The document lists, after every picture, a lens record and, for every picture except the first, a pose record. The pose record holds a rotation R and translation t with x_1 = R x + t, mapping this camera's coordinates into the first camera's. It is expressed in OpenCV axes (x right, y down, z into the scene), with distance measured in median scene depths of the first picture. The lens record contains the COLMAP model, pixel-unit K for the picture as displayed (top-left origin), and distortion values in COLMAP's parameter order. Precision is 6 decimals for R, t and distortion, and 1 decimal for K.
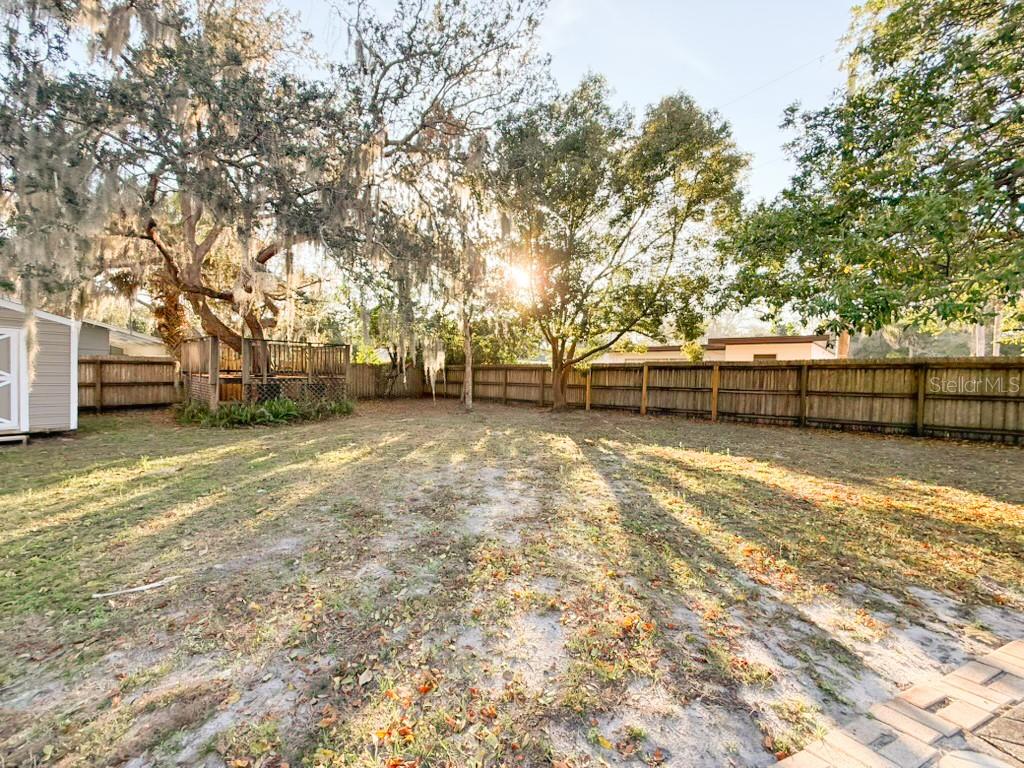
lens RADIAL K [[407.0, 0, 512.0], [0, 407.0, 384.0], [0, 0, 1]] dist [-0.000235, -0.000022]
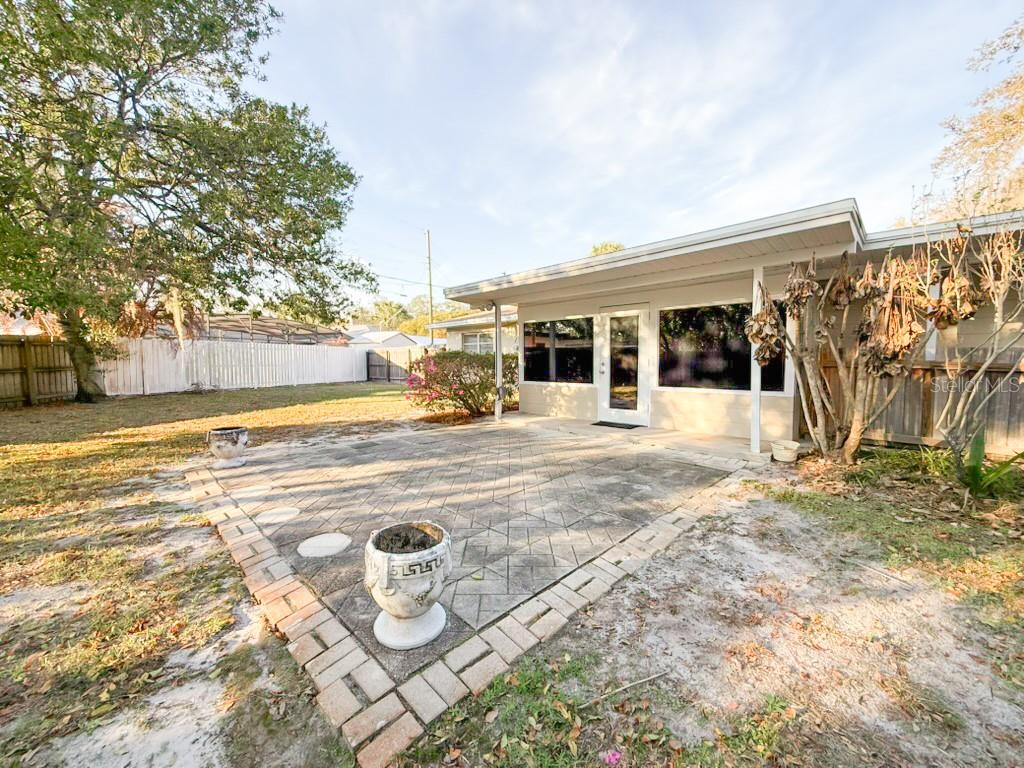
lens RADIAL K [[407.0, 0, 512.0], [0, 407.0, 384.0], [0, 0, 1]] dist [-0.000235, -0.000022]
pose [[-0.386137, -0.073744, 0.919489, -1.599239], [0.008699, 0.996464, 0.083571, -0.023126], [-0.922401, 0.040269, -0.384130, 0.229402]]
